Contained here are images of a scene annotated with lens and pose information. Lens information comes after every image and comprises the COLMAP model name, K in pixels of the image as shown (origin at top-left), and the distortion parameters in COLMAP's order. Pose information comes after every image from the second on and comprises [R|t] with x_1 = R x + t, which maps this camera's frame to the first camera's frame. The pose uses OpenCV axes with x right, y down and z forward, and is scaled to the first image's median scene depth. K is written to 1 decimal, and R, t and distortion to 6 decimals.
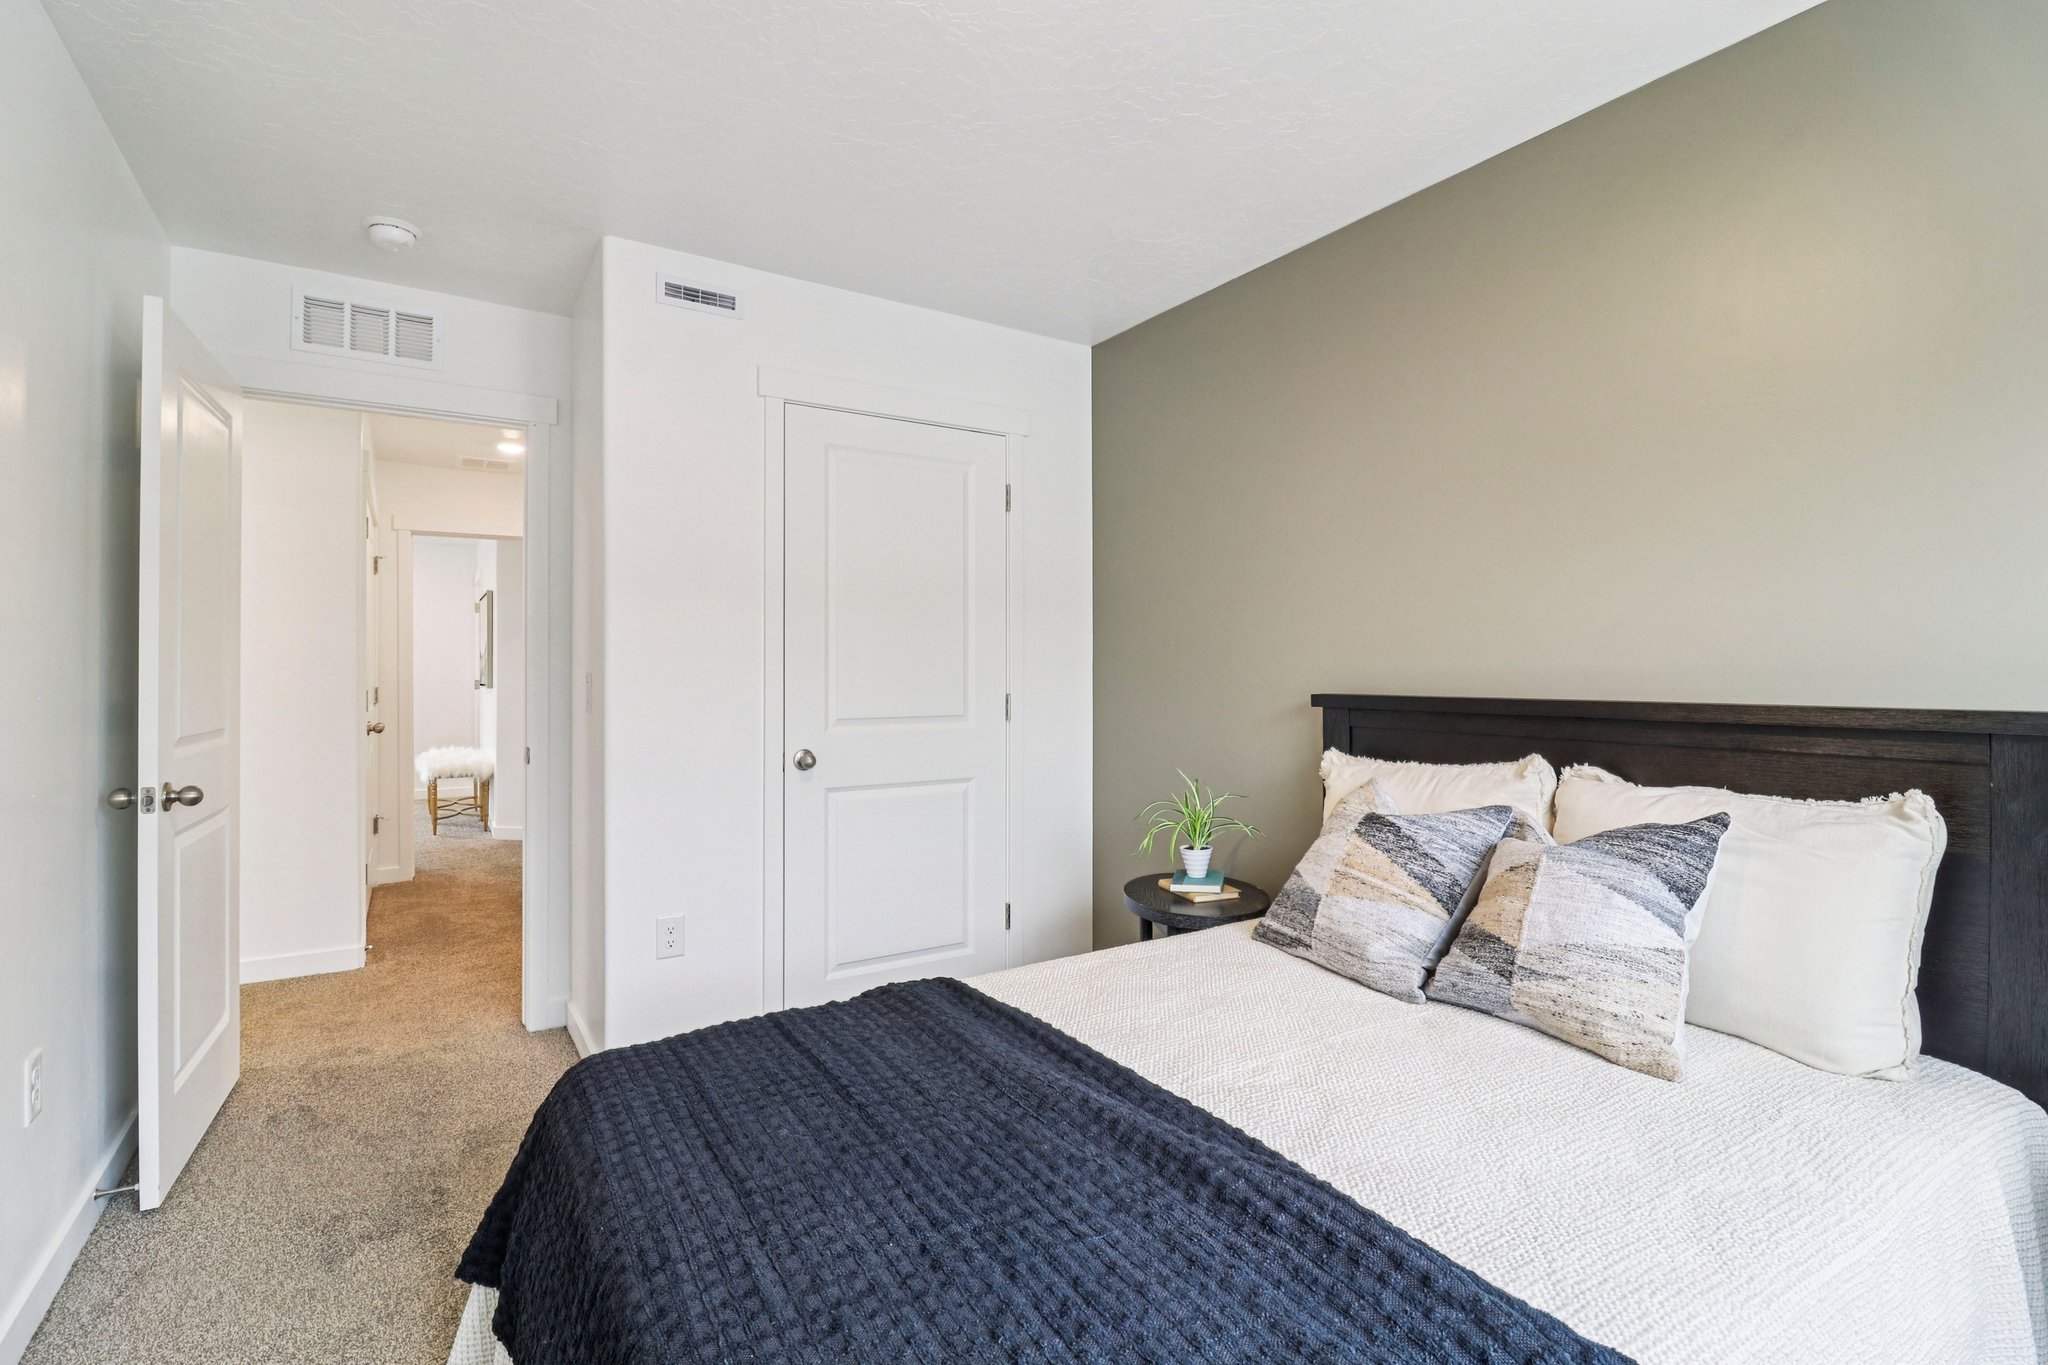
lens RADIAL K [[960.2, 0, 1019.5], [0, 960.2, 651.4], [0, 0, 1]] dist [0.000539, -0.011623]
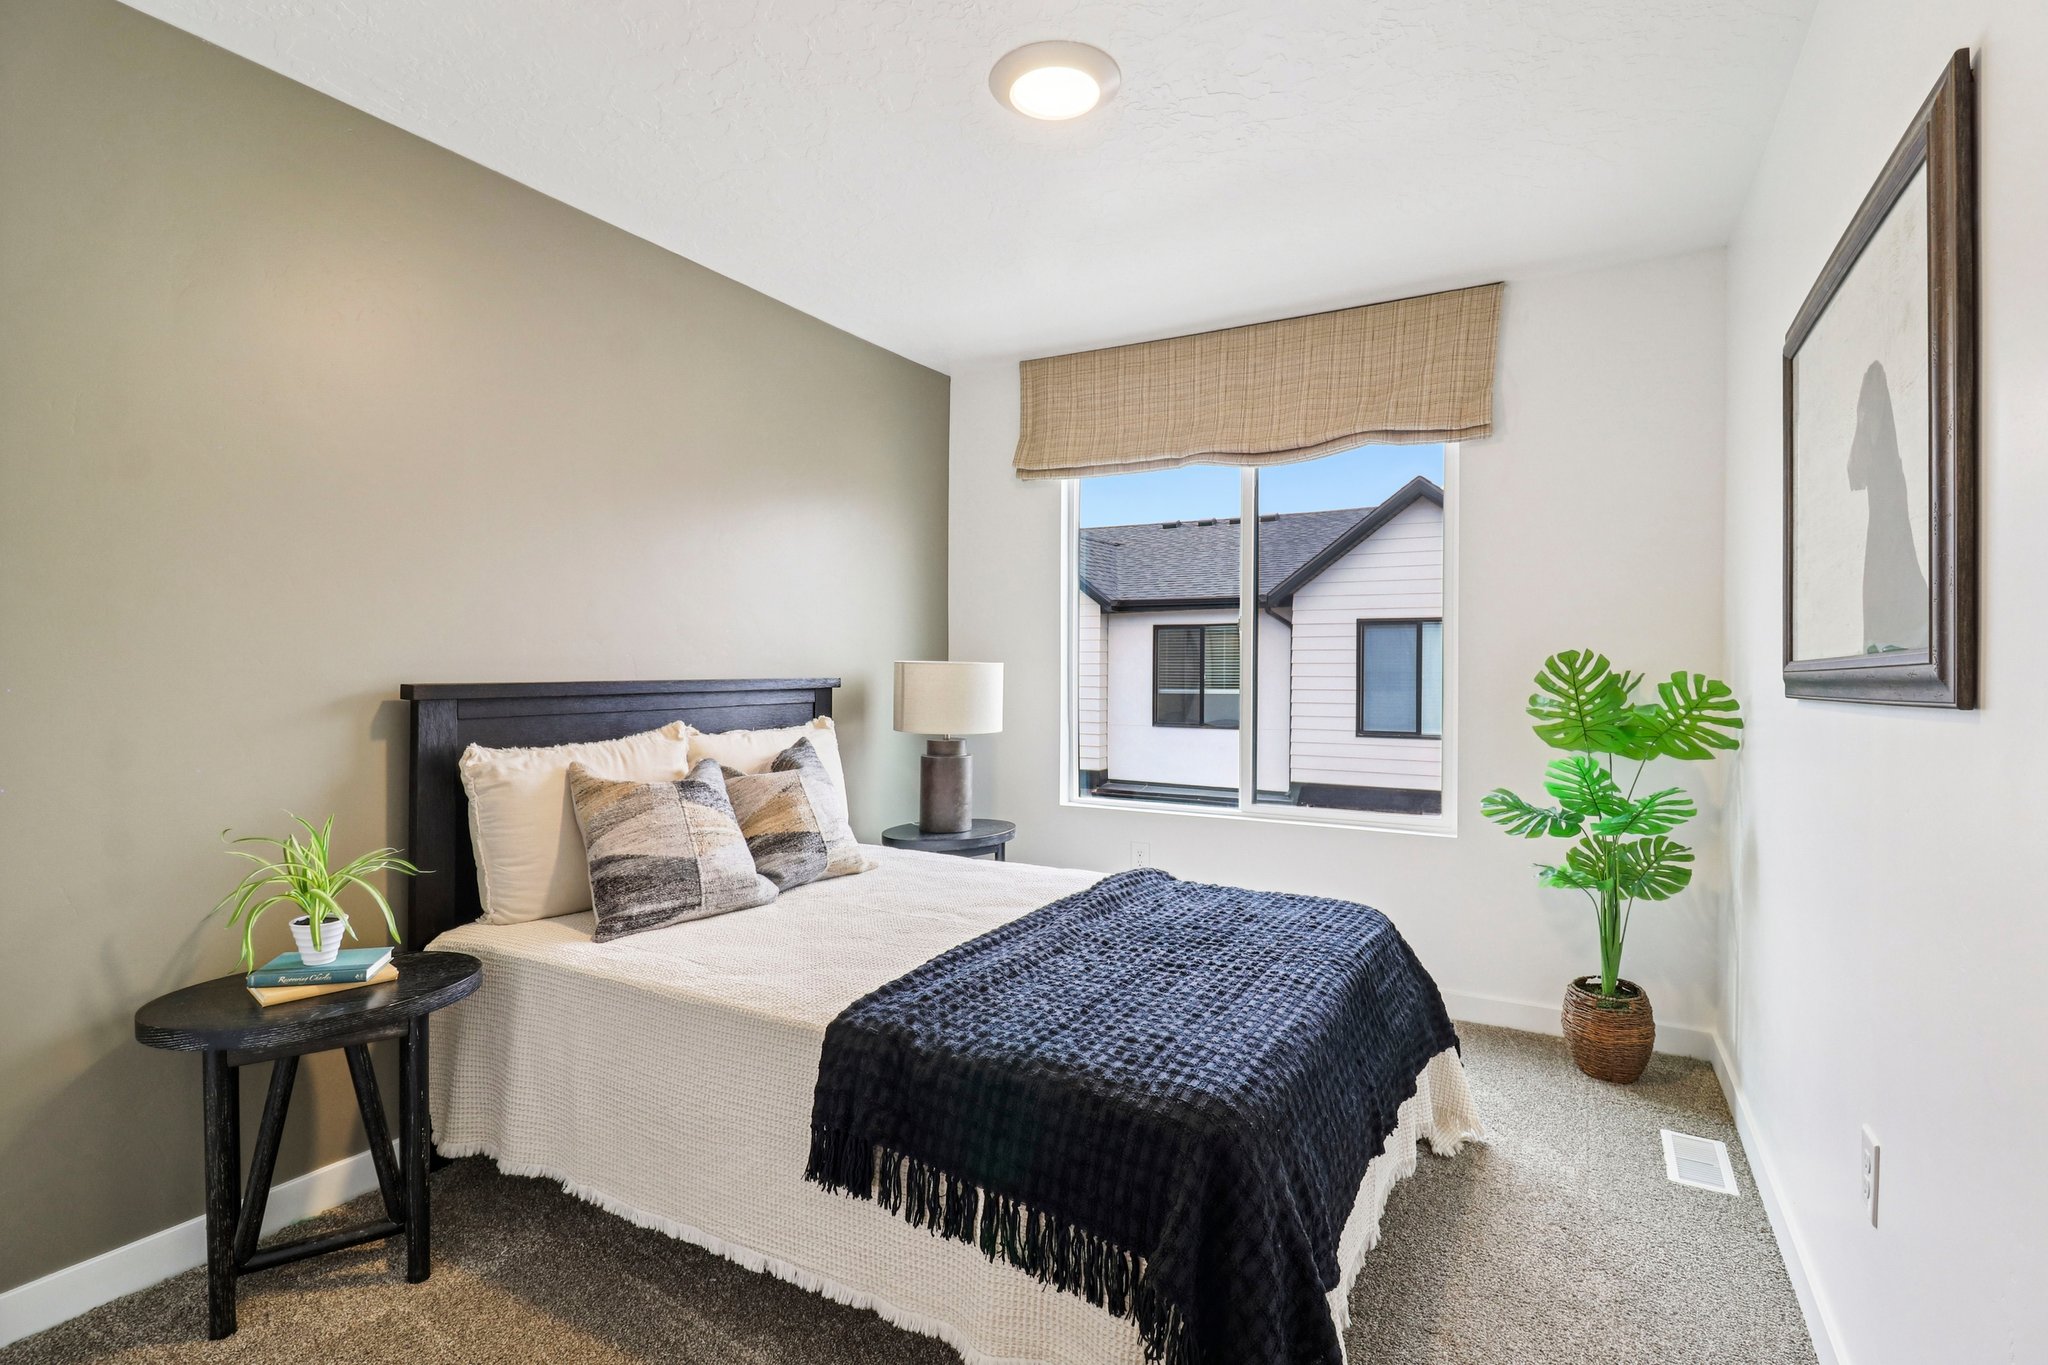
lens RADIAL K [[960.2, 0, 1019.5], [0, 960.2, 651.4], [0, 0, 1]] dist [0.000539, -0.011623]
pose [[-0.451723, 0.020045, 0.891933, -0.854009], [-0.007035, 0.999636, -0.026028, 0.041427], [-0.892130, -0.018032, -0.451418, 1.167201]]
